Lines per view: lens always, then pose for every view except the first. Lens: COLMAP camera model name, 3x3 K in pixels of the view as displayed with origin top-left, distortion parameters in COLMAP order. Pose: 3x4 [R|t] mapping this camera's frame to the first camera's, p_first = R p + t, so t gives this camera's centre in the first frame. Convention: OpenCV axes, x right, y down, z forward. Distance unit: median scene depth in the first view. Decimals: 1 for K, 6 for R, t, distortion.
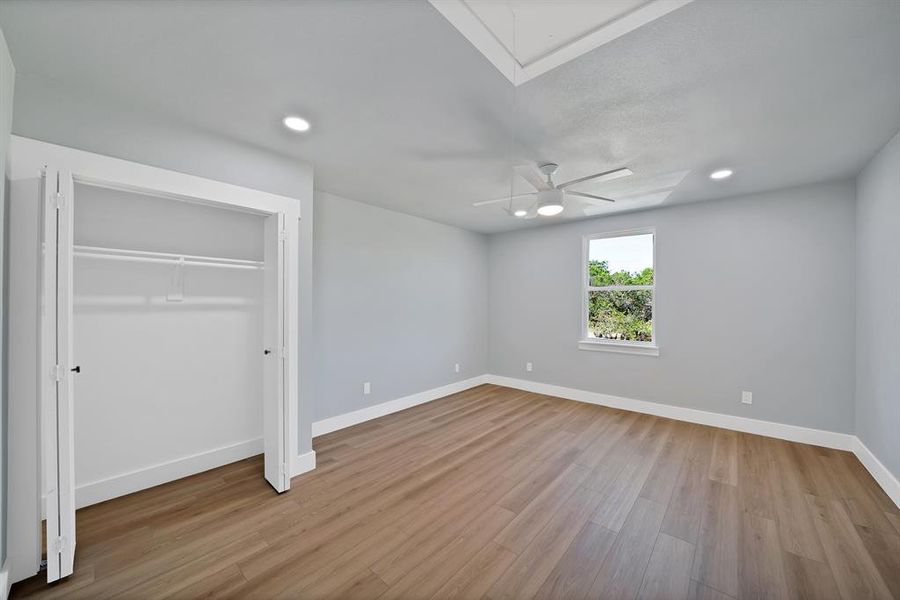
lens RADIAL K [[343.2, 0, 451.0], [0, 343.2, 300.8], [0, 0, 1]] dist [-0.013504, 0.000152]
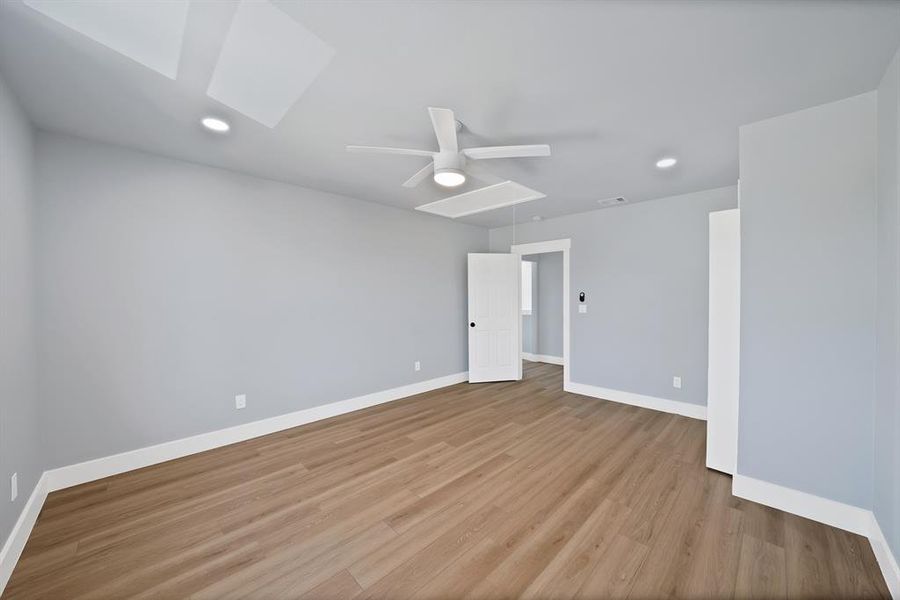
lens RADIAL K [[320.4, 0, 447.3], [0, 320.4, 297.7], [0, 0, 1]] dist [-0.000807, -0.000068]
pose [[-0.993947, -0.000623, 0.109859, 0.230403], [-0.000735, 0.999999, -0.000980, -0.001929], [-0.109858, -0.001055, -0.993947, 1.910989]]
